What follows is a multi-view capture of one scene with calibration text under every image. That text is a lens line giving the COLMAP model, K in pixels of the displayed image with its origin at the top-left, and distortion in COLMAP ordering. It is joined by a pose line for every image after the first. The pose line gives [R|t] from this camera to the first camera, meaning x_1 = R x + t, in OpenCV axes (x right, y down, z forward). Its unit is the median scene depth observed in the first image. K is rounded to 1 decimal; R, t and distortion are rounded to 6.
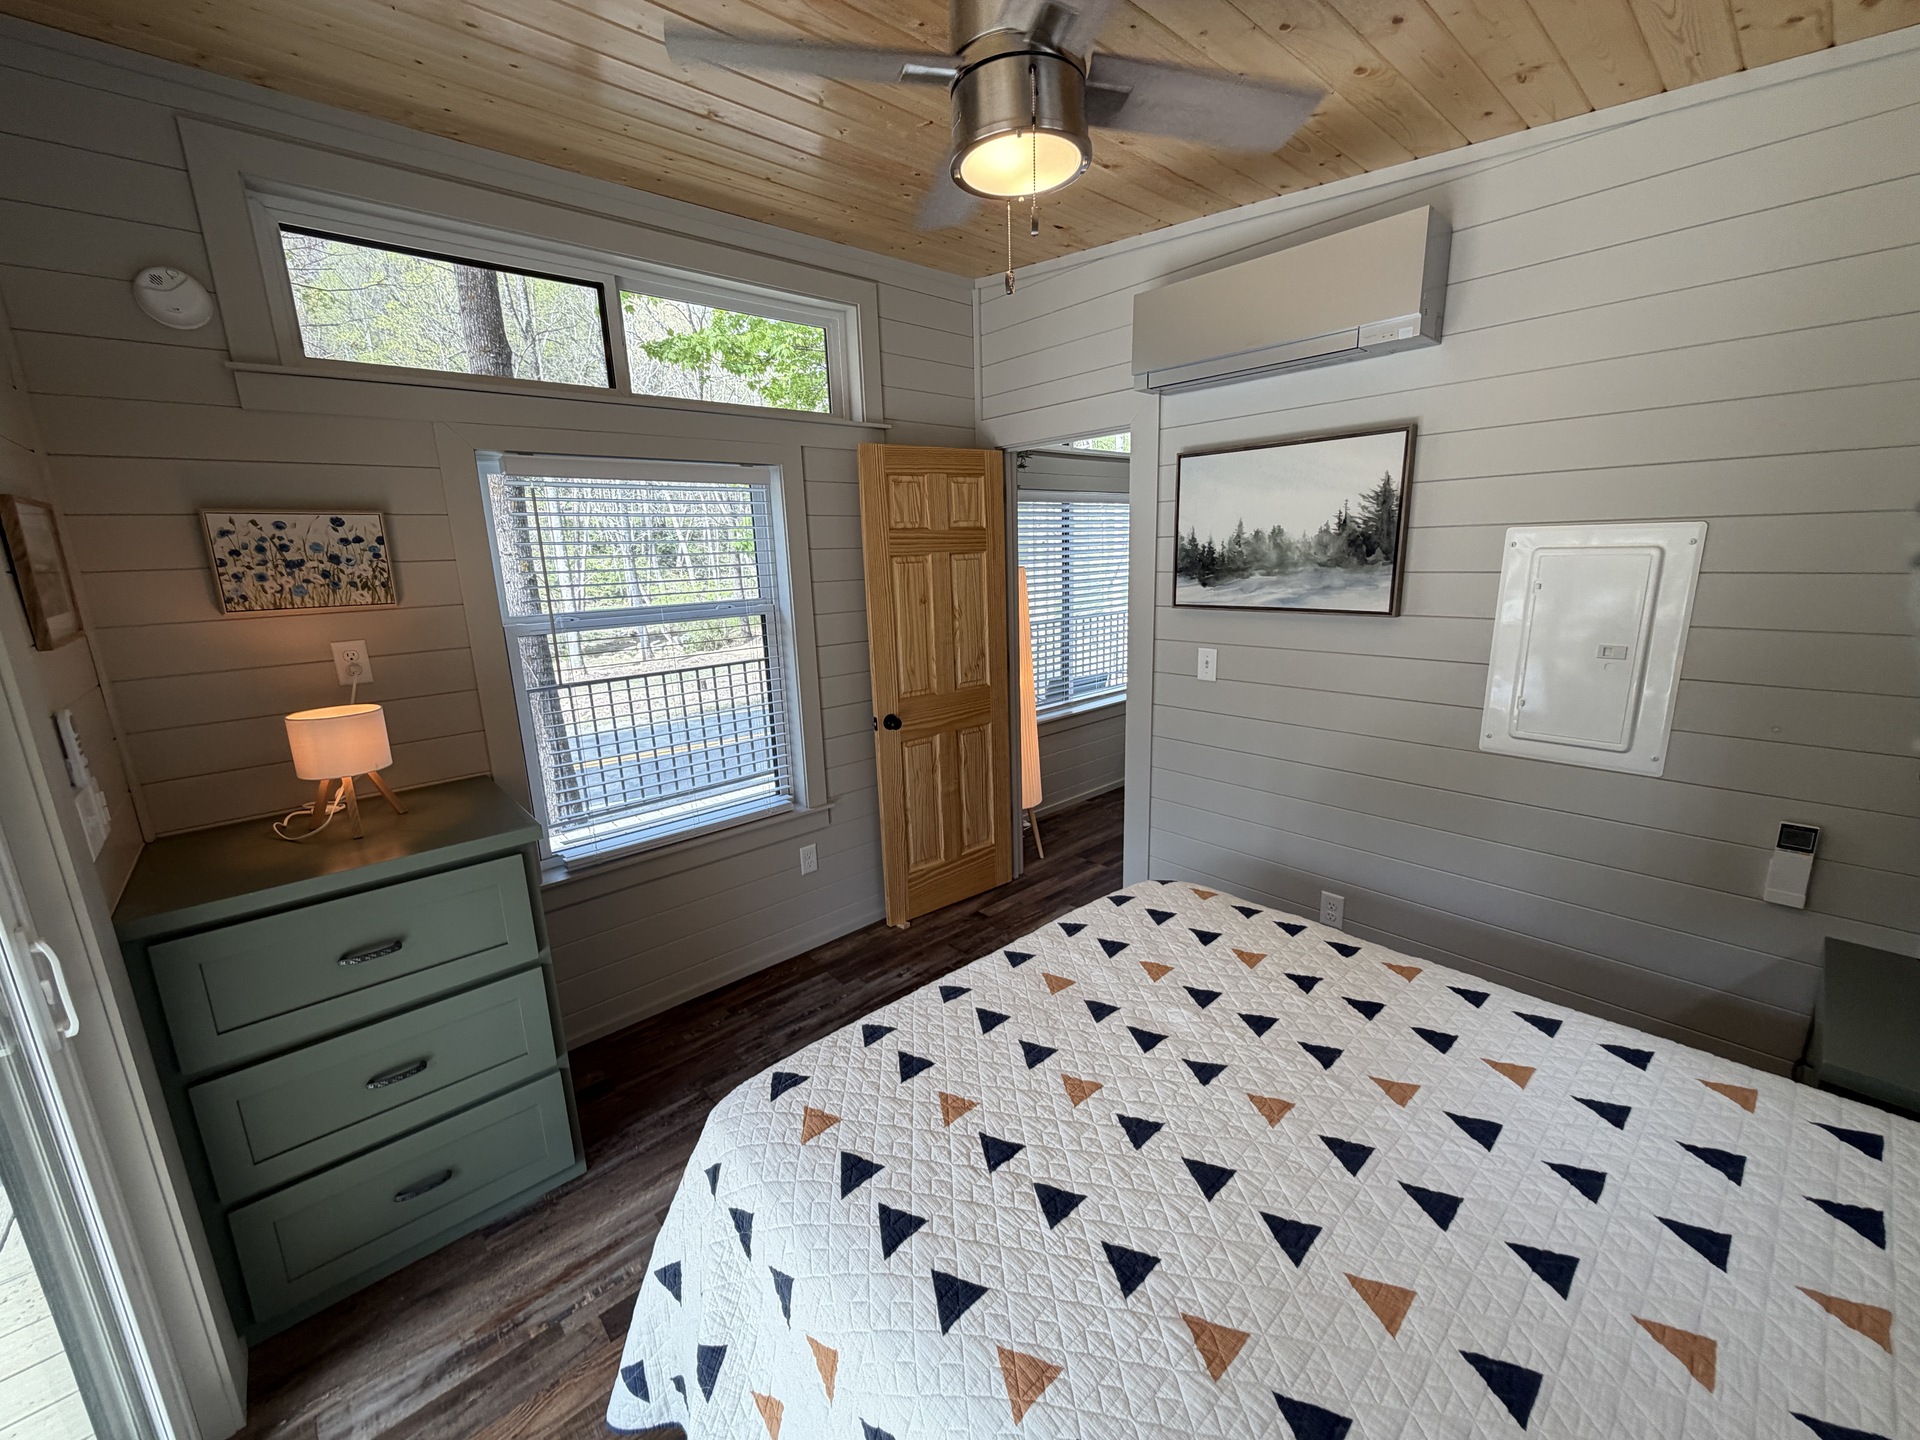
lens RADIAL K [[766.9, 0, 964.9], [0, 766.9, 718.4], [0, 0, 1]] dist [0.006416, -0.000373]
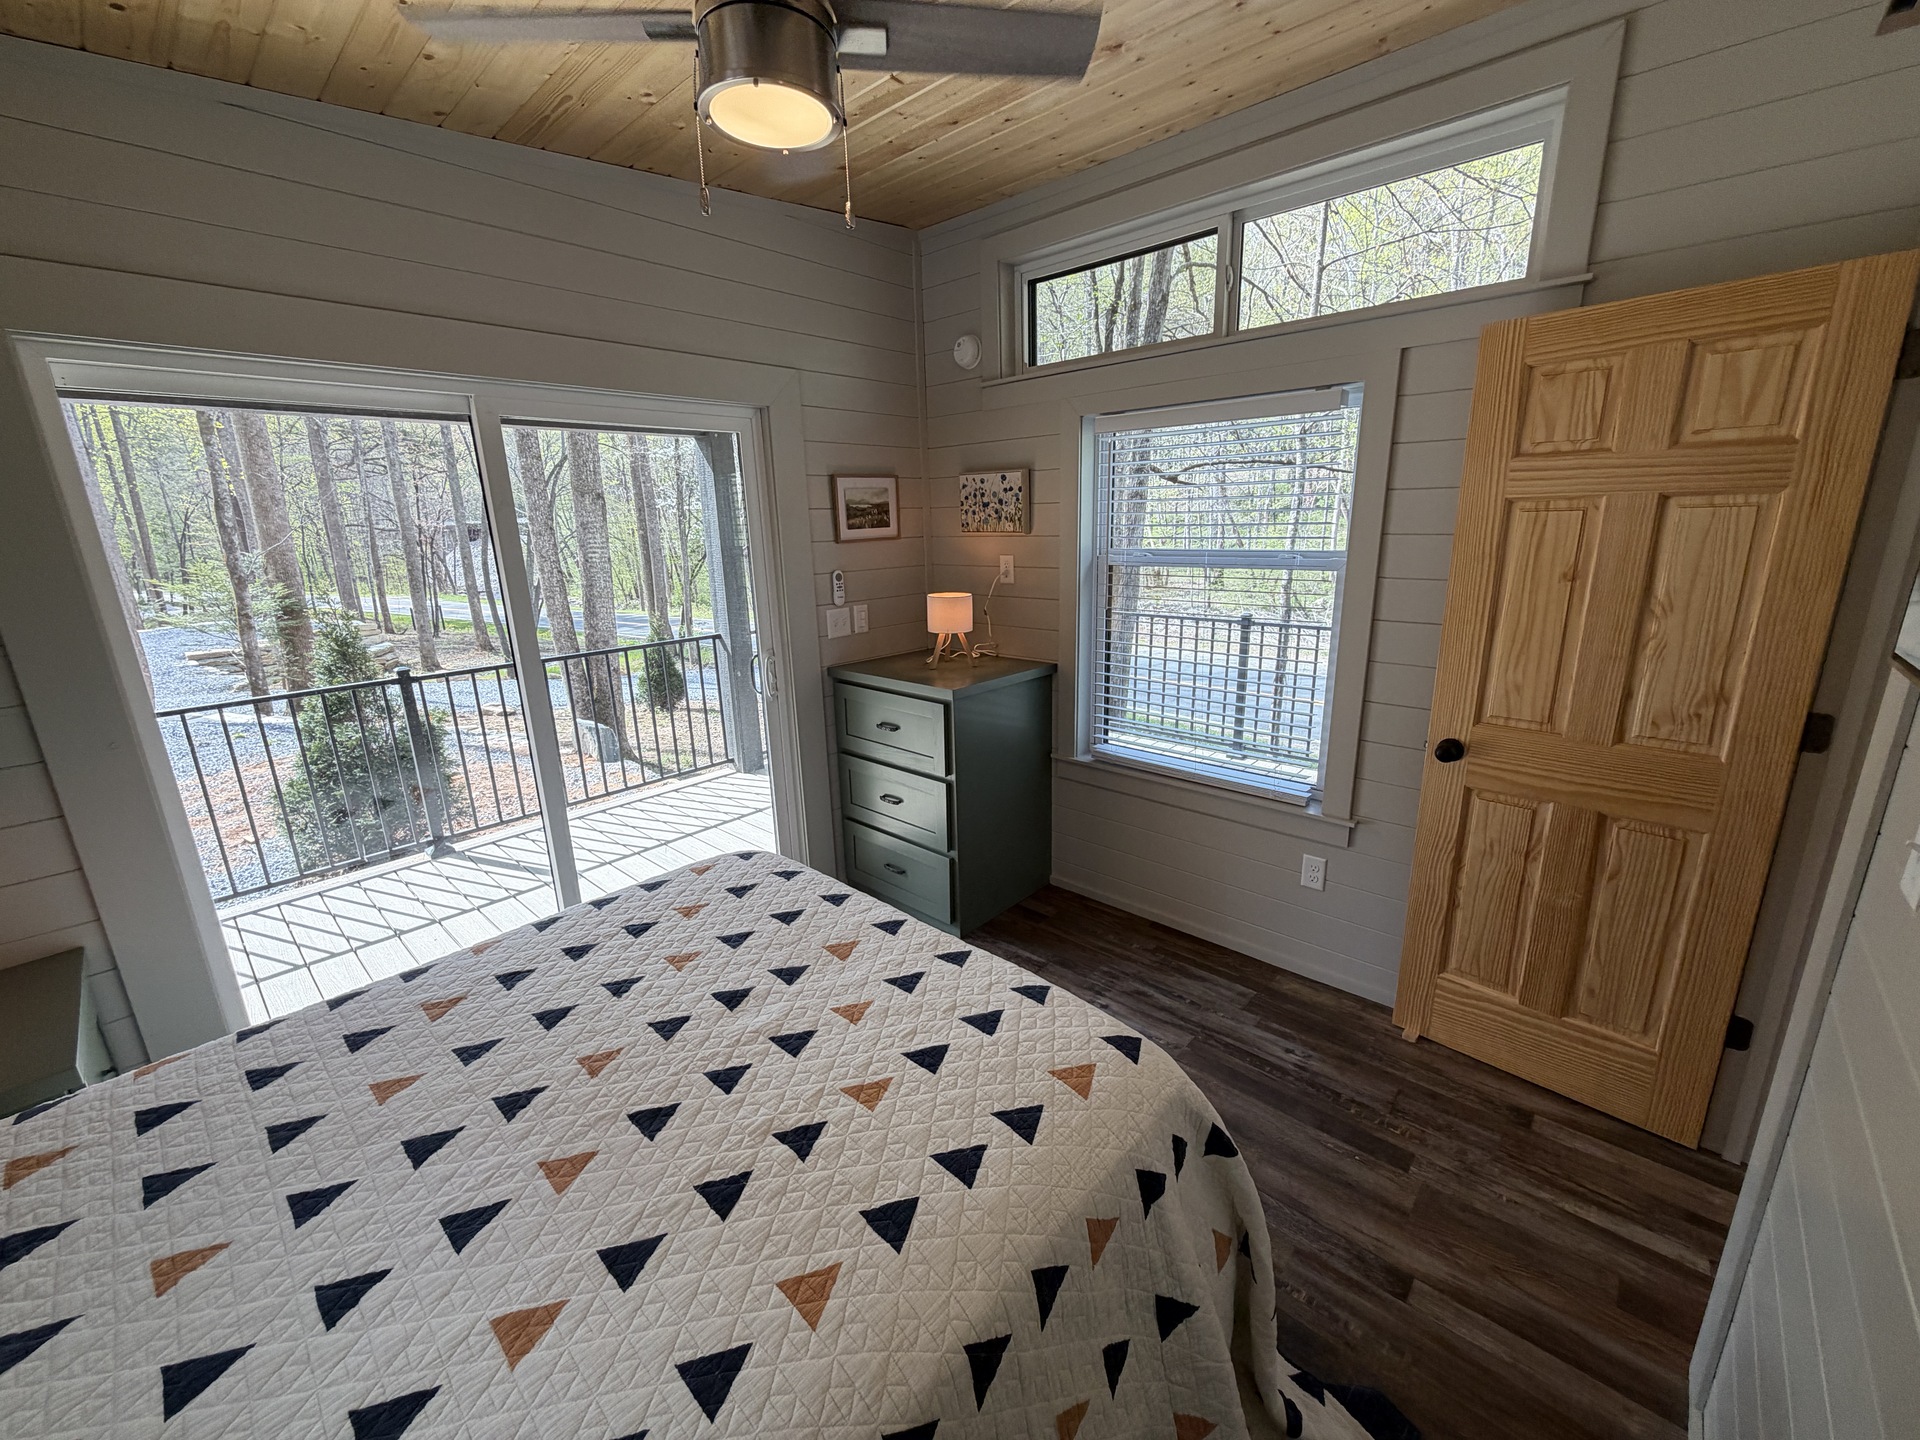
lens RADIAL K [[766.9, 0, 964.9], [0, 766.9, 718.4], [0, 0, 1]] dist [0.006416, -0.000373]
pose [[0.095499, 0.283167, -0.954304, 0.798860], [-0.197566, 0.945006, 0.260637, -0.182182], [0.975627, 0.163647, 0.146191, 0.770068]]
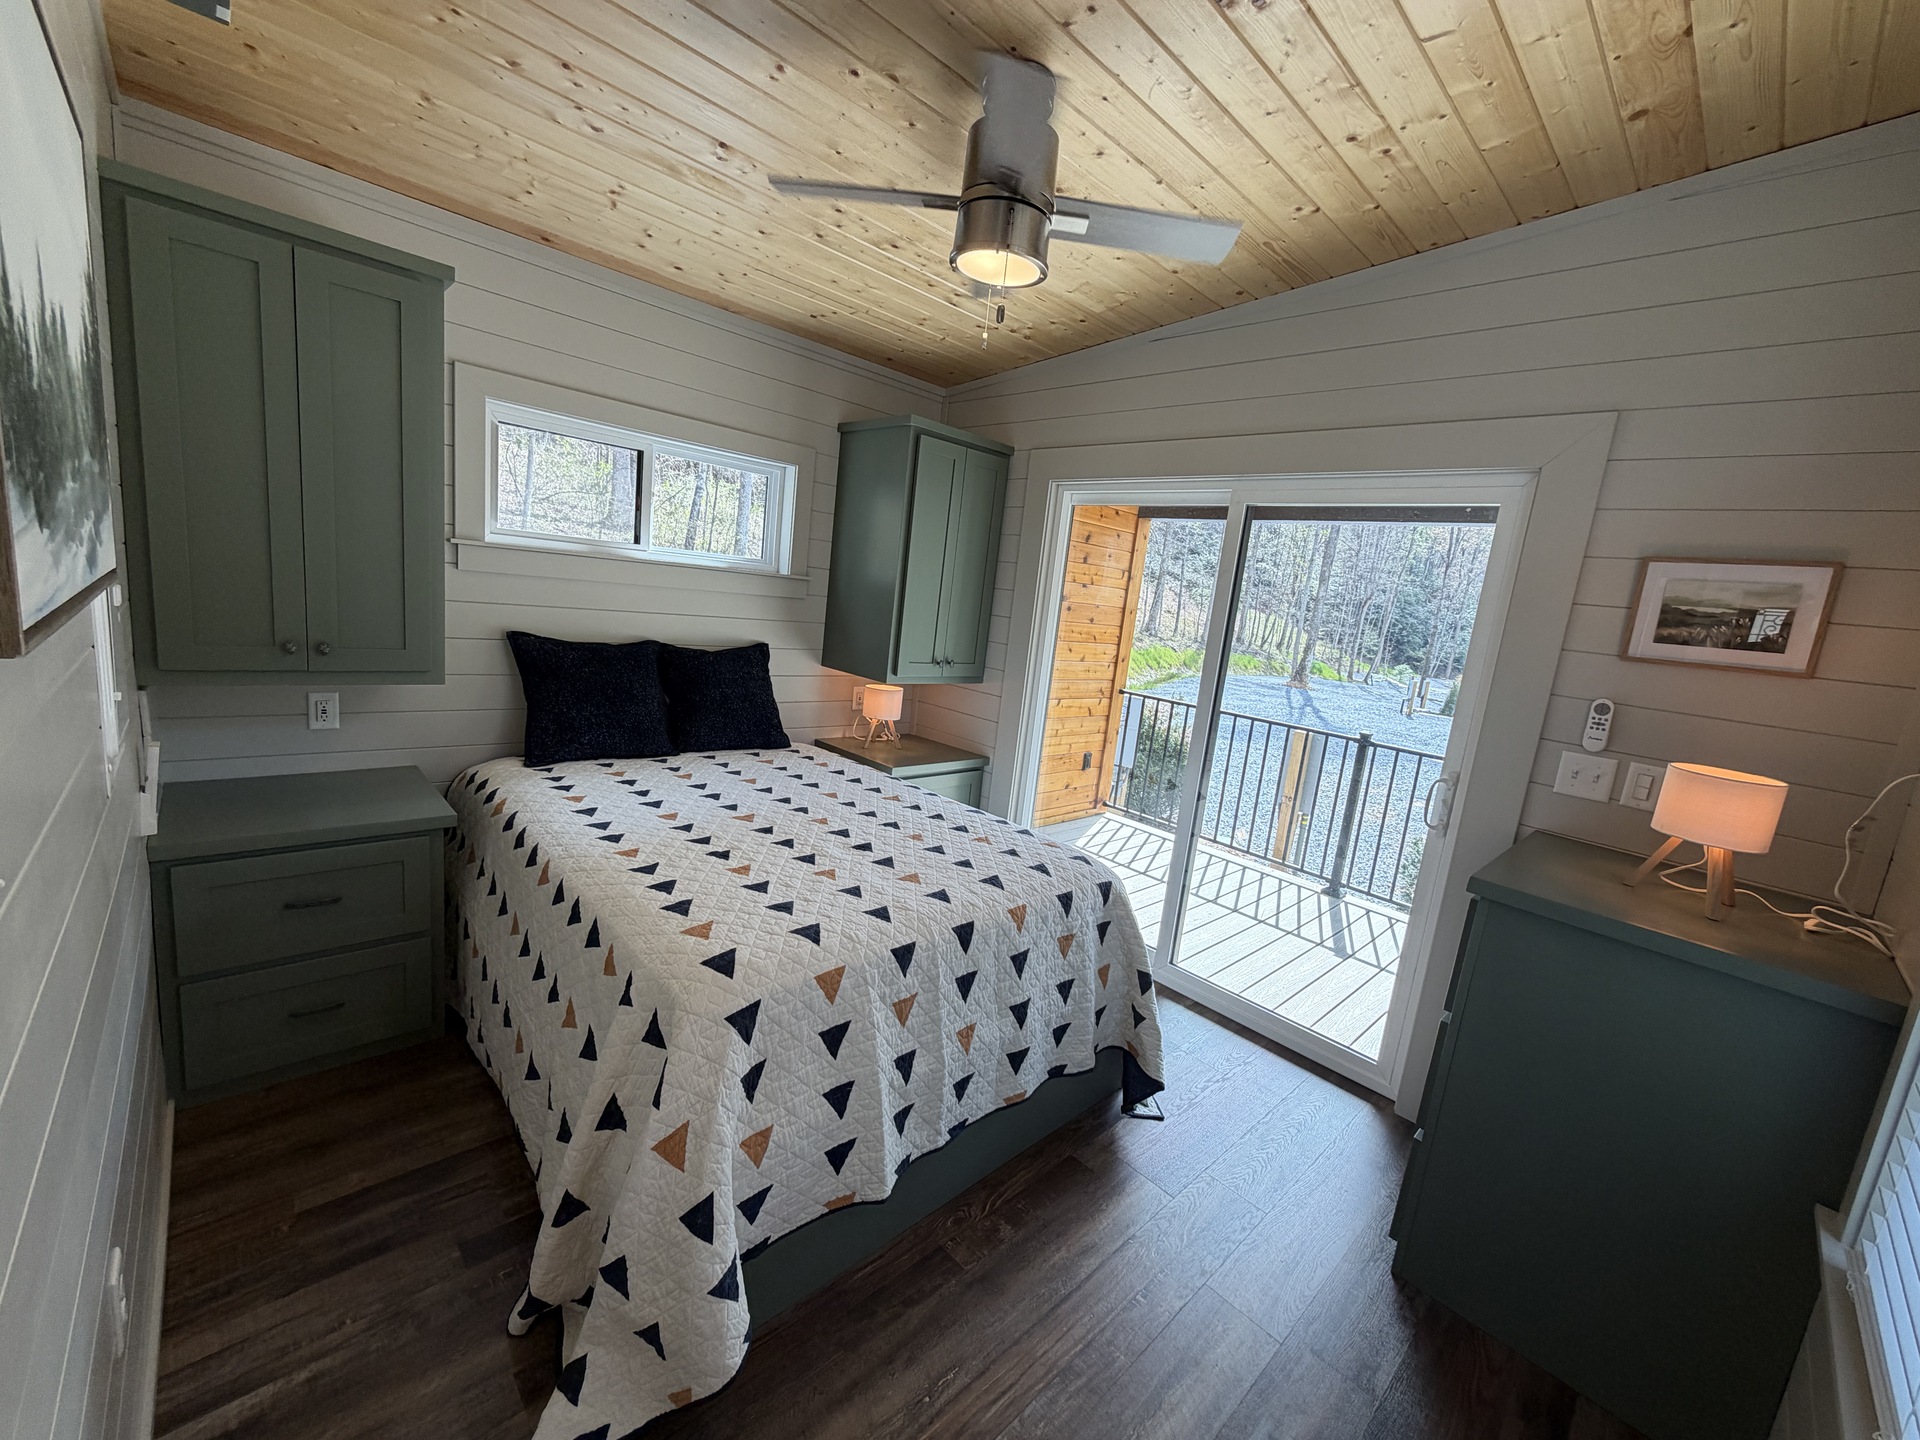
lens RADIAL K [[766.9, 0, 964.9], [0, 766.9, 718.4], [0, 0, 1]] dist [0.006416, -0.000373]
pose [[-0.996687, -0.072782, -0.036303, 0.077110], [-0.081134, 0.920944, 0.381157, -0.307280], [0.005692, 0.382839, -0.923797, 1.652800]]
